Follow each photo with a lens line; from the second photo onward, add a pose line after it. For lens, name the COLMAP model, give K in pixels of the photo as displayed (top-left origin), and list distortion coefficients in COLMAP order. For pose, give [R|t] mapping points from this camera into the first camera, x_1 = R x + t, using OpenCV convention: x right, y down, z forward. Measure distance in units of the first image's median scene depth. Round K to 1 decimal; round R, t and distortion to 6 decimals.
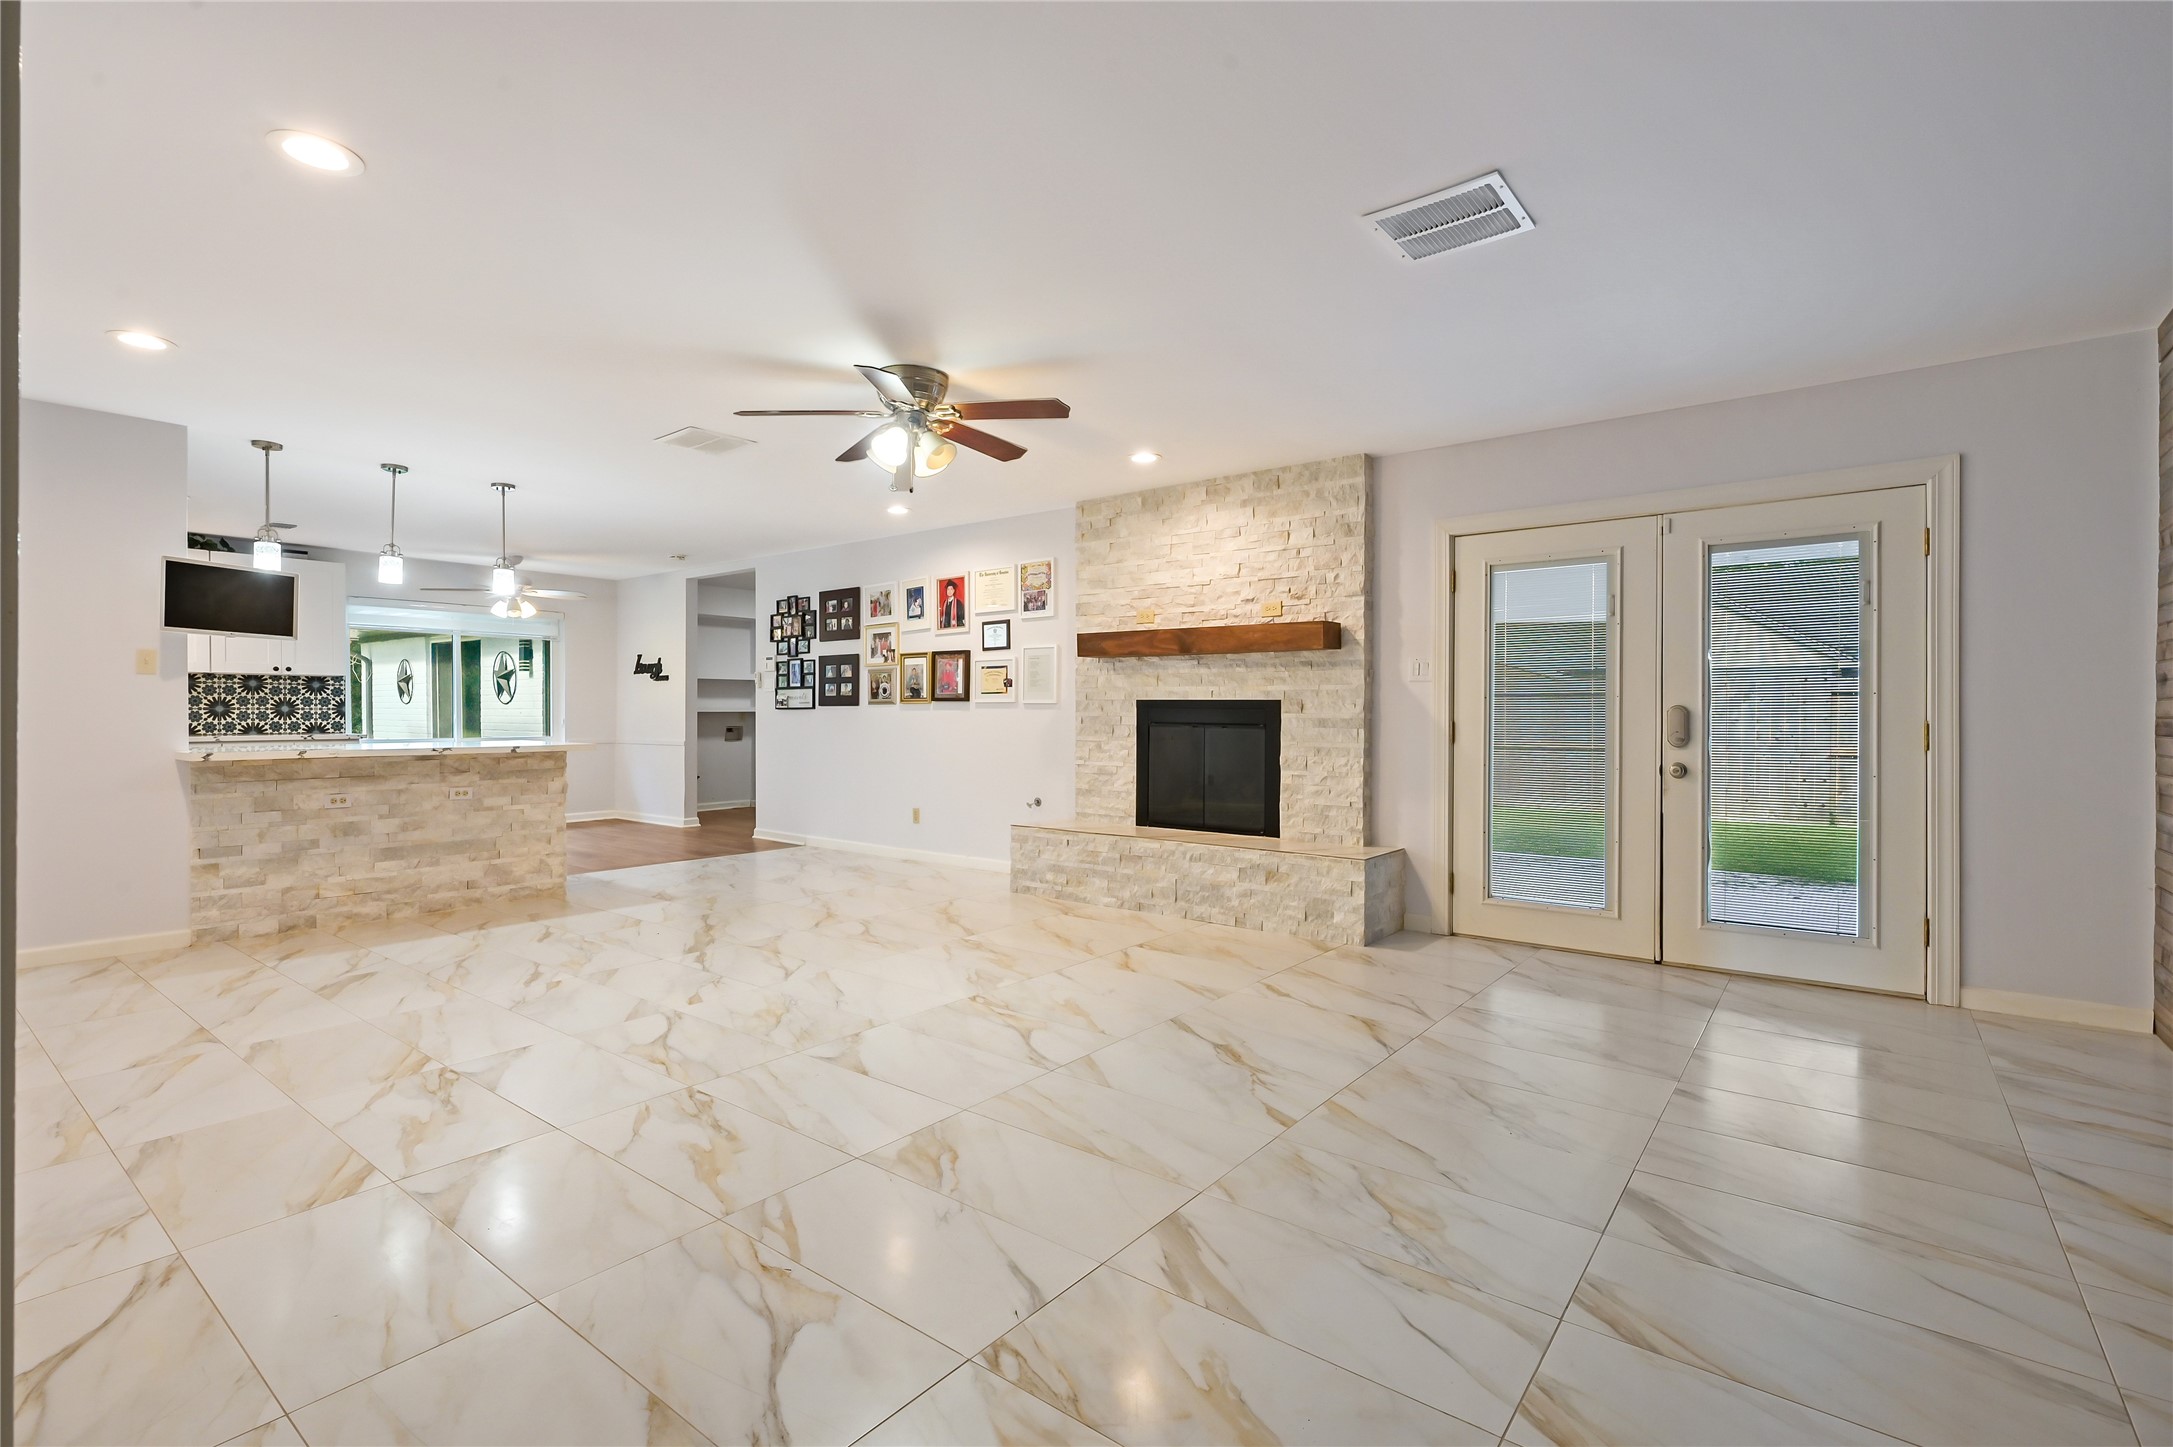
lens RADIAL K [[1004.0, 0, 1075.6], [0, 1004.0, 717.6], [0, 0, 1]] dist [-0.000042, 0.000067]
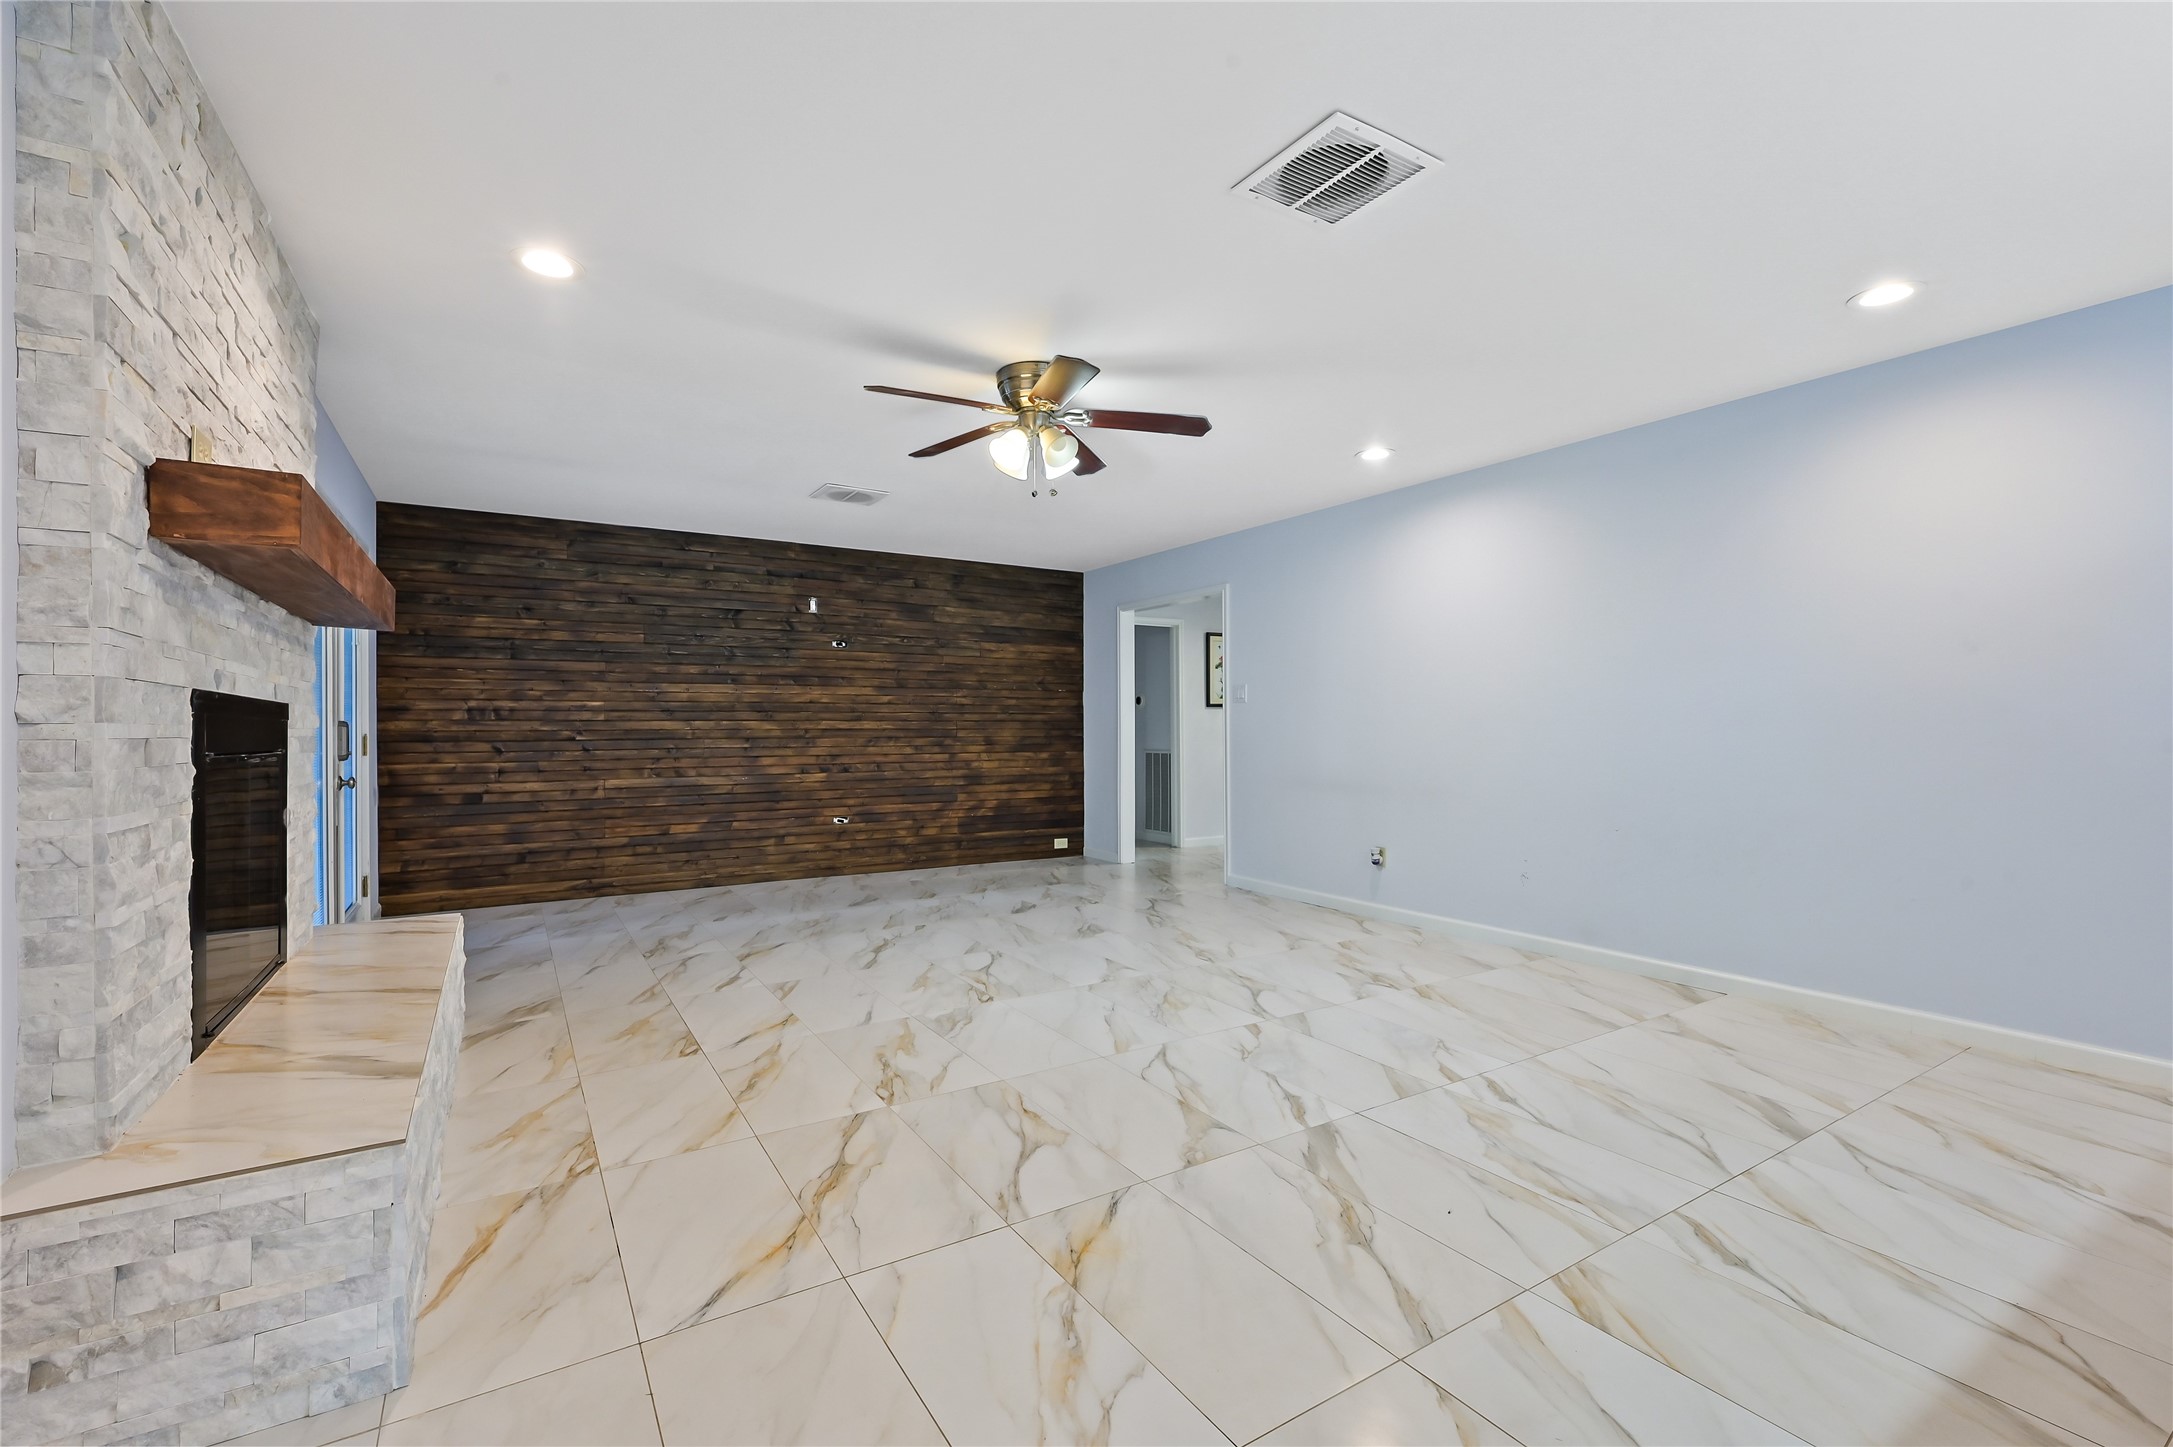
lens RADIAL K [[922.4, 0, 1071.2], [0, 922.4, 727.8], [0, 0, 1]] dist [0.000751, 0.000138]
pose [[-0.940815, -0.000113, 0.338920, -0.329688], [0.000877, 0.999996, 0.002768, -0.006525], [-0.338919, 0.002902, -0.940811, 1.211735]]
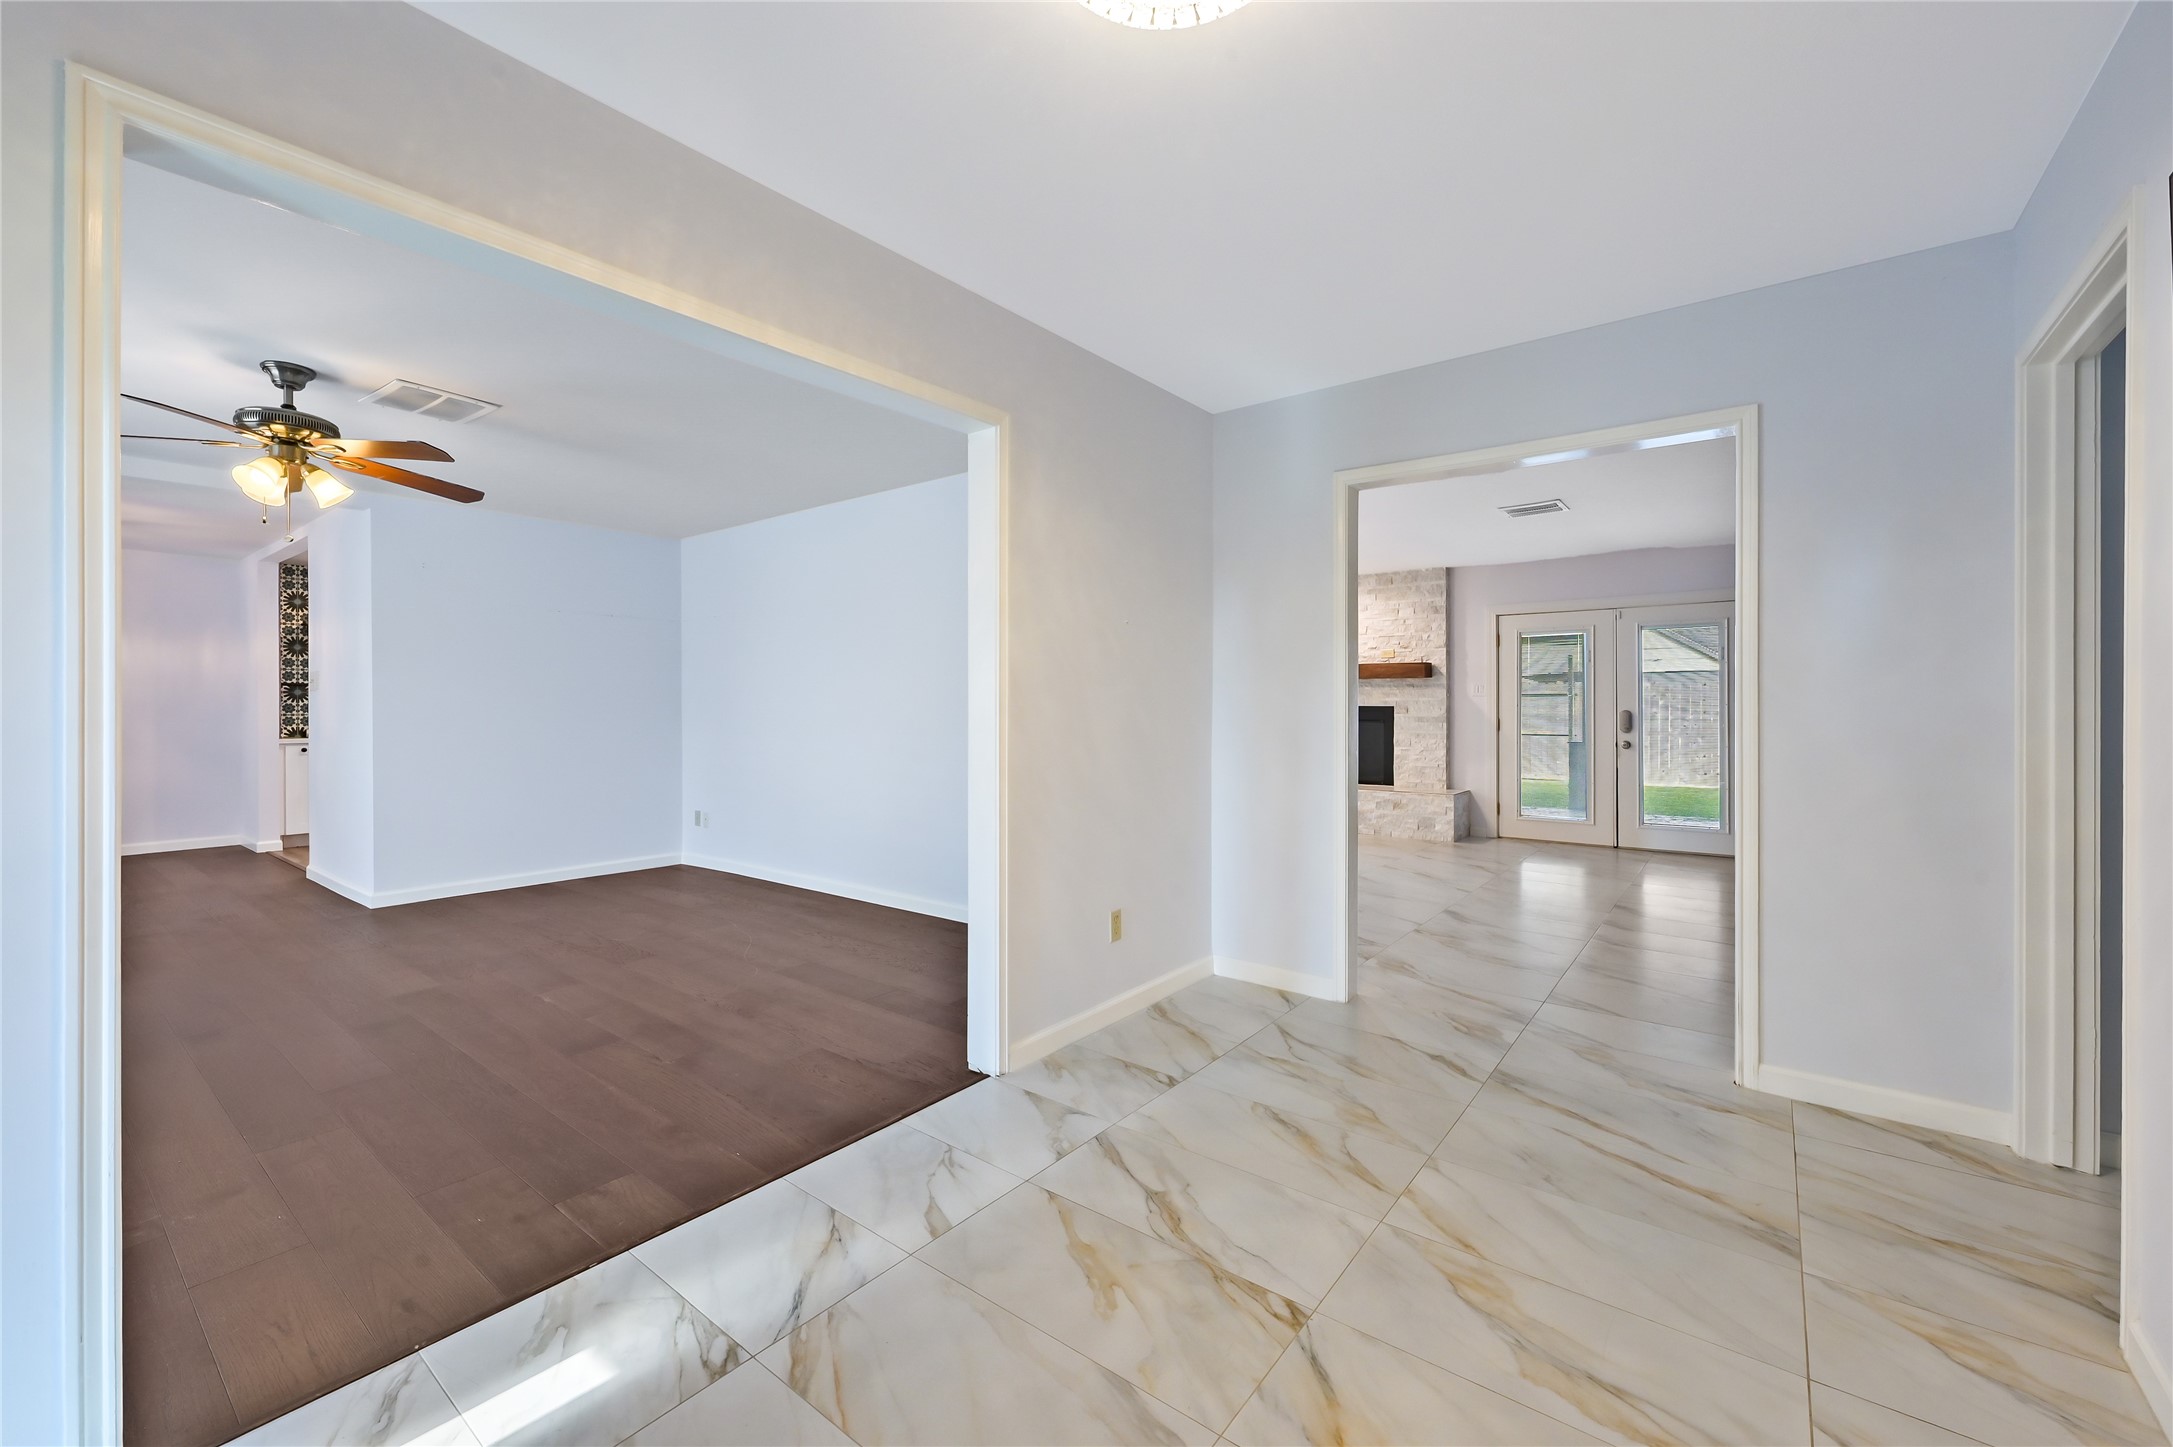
lens RADIAL K [[869.4, 0, 1085.3], [0, 869.4, 706.5], [0, 0, 1]] dist [0.000384, -0.000081]
pose [[0.999981, -0.004983, 0.003697, -0.363408], [0.004988, 0.999987, -0.001373, -0.019159], [-0.003690, 0.001392, 0.999992, -0.543740]]
